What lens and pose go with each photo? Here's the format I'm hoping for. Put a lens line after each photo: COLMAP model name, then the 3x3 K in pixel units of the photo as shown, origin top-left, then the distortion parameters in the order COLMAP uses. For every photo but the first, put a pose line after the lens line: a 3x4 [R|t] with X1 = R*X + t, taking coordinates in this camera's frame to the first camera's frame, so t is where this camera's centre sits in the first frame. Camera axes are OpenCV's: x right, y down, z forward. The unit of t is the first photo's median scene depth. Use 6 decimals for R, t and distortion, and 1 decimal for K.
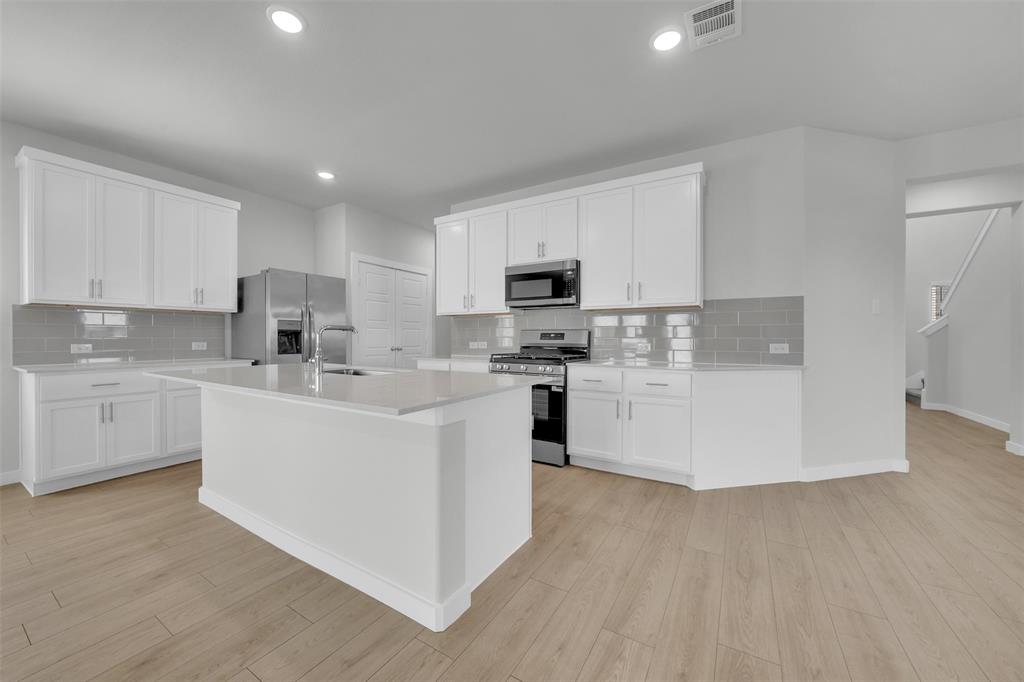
lens RADIAL K [[381.3, 0, 508.2], [0, 381.3, 340.9], [0, 0, 1]] dist [-0.002756, -0.000076]
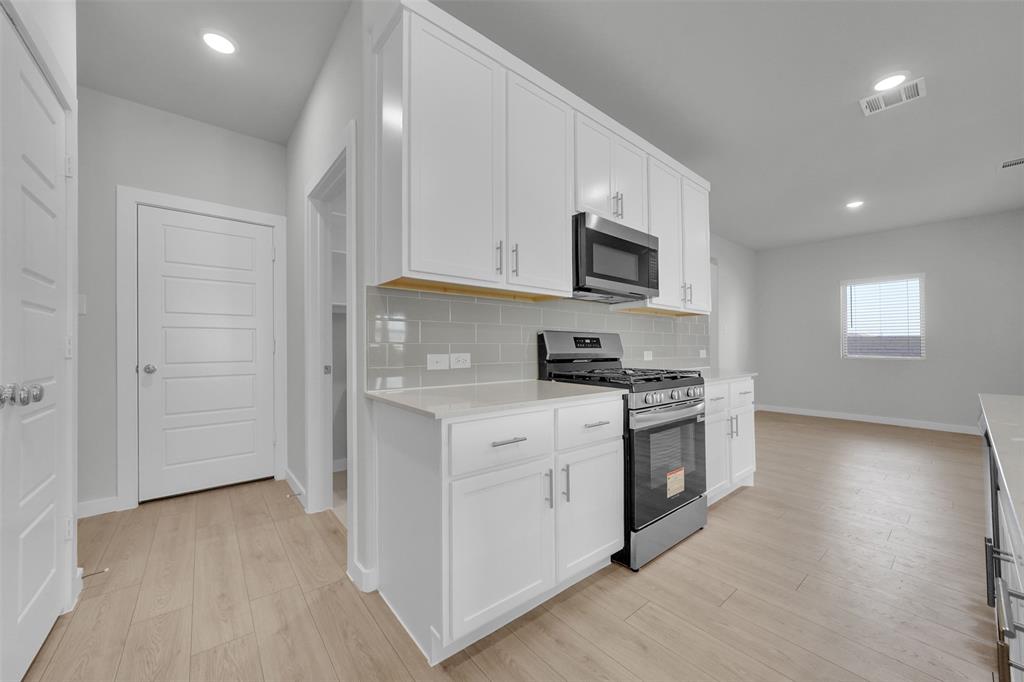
lens RADIAL K [[381.3, 0, 508.2], [0, 381.3, 340.9], [0, 0, 1]] dist [-0.002756, -0.000076]
pose [[0.332125, 0.010006, 0.943182, -0.541968], [0.001611, 0.999936, -0.011176, -0.007967], [-0.943234, 0.005232, 0.332087, 0.917667]]
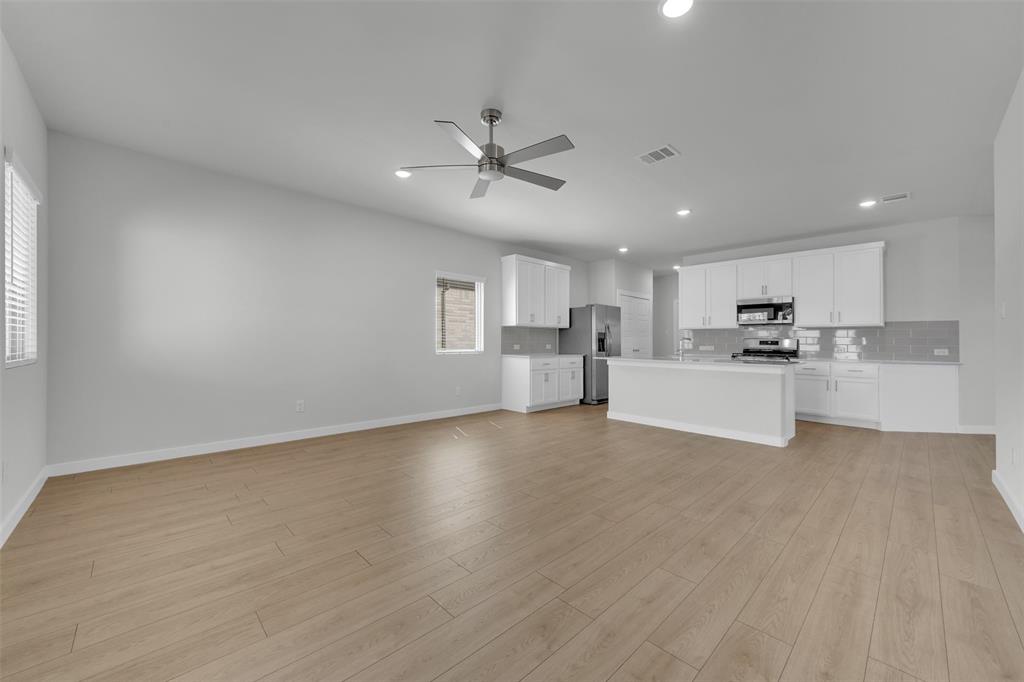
lens RADIAL K [[381.0, 0, 508.4], [0, 381.0, 342.8], [0, 0, 1]] dist [-0.011974, 0.000163]
pose [[0.966668, 0.010153, -0.255833, -0.541491], [-0.011052, 0.999937, -0.002073, 0.002712], [0.255795, 0.004831, 0.966719, -0.830397]]
